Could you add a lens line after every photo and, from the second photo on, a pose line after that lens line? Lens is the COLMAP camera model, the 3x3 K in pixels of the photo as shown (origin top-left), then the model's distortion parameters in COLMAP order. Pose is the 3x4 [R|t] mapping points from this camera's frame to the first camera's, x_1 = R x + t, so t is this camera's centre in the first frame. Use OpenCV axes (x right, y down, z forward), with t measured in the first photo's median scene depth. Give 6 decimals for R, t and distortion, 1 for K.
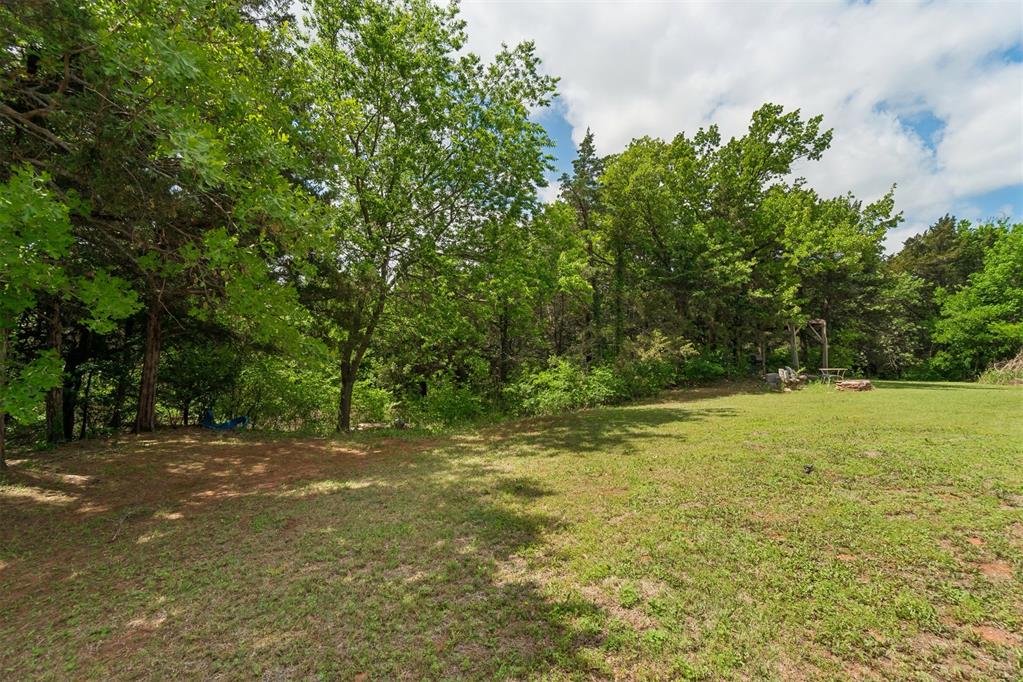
lens RADIAL K [[444.5, 0, 514.9], [0, 444.5, 337.6], [0, 0, 1]] dist [-0.000774, -0.000160]
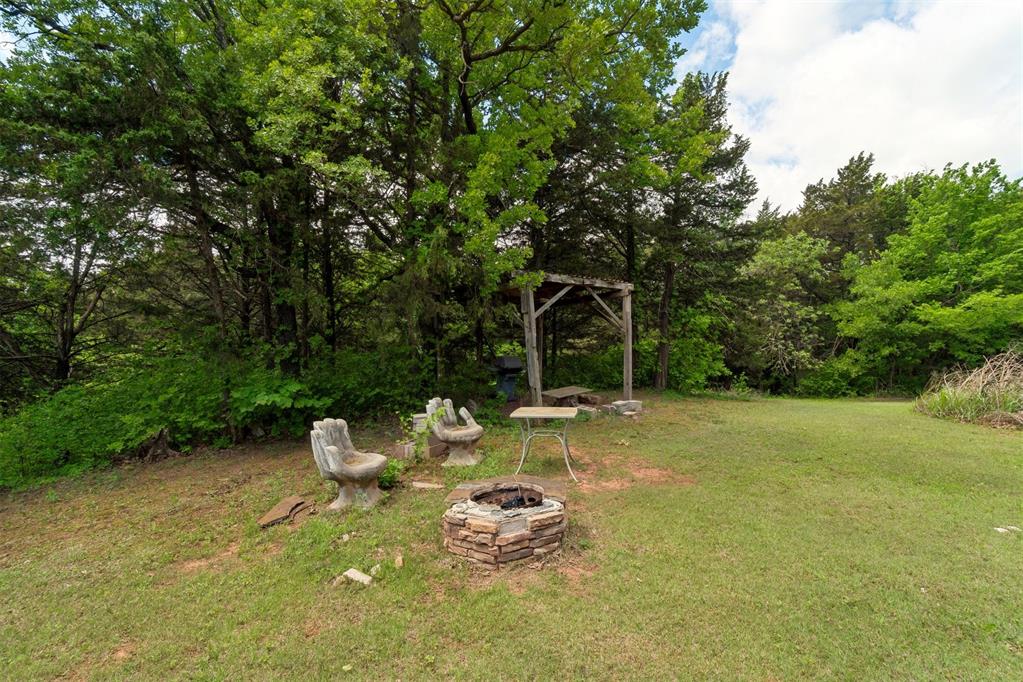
lens RADIAL K [[444.5, 0, 508.1], [0, 444.5, 344.1], [0, 0, 1]] dist [-0.000774, -0.000160]
pose [[0.992875, 0.000666, 0.119160, 0.368153], [-0.003492, 0.999717, 0.023511, 0.010075], [-0.119111, -0.023760, 0.992597, 0.395379]]
